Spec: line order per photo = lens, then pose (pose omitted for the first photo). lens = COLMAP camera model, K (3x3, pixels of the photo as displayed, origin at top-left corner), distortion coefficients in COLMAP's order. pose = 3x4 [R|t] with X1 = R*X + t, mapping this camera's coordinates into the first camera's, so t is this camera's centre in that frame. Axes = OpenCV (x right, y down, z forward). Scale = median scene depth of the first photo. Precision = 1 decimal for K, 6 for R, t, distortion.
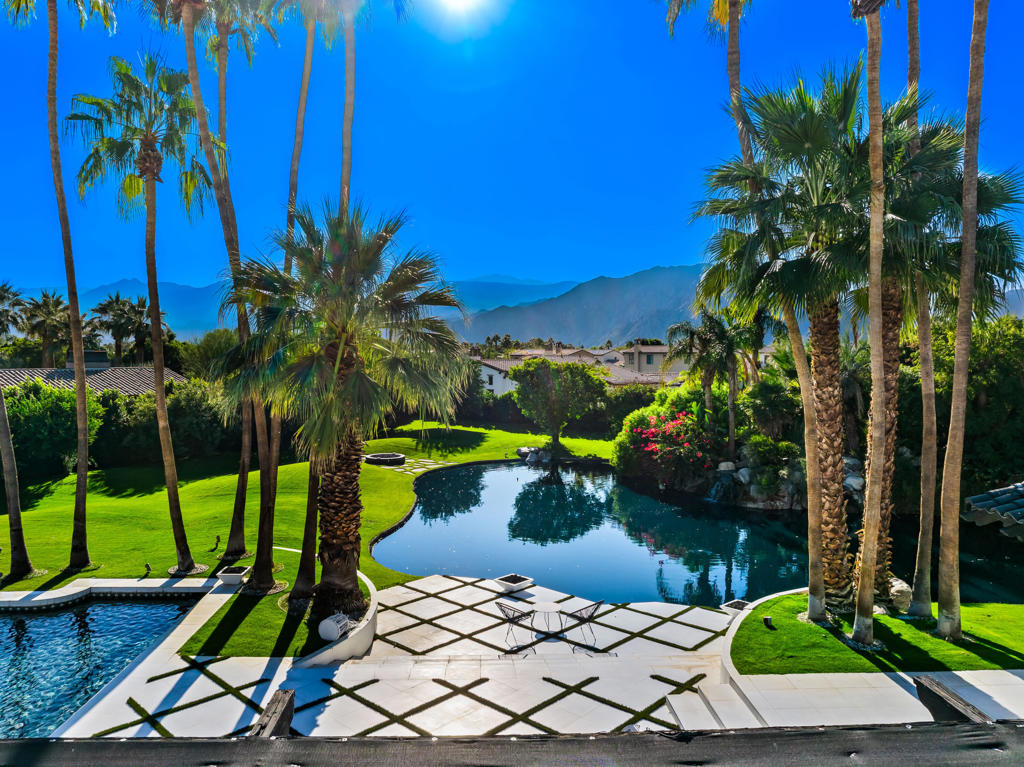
lens RADIAL K [[705.6, 0, 512.0], [0, 705.6, 383.5], [0, 0, 1]] dist [0.001358, 0.000234]
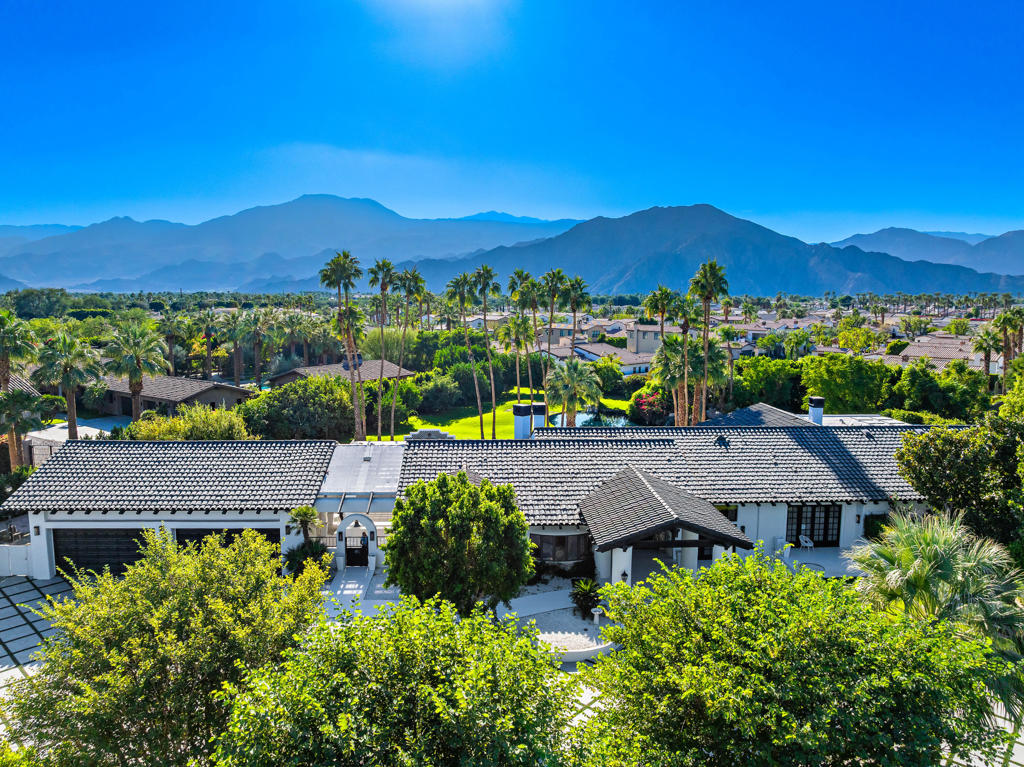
lens RADIAL K [[714.8, 0, 512.0], [0, 714.8, 383.5], [0, 0, 1]] dist [0.000923, 0.000060]
pose [[0.999905, 0.010145, 0.009283, -0.235969], [-0.010910, 0.996194, 0.086480, -0.166524], [-0.008370, -0.086573, 0.996210, -1.223053]]
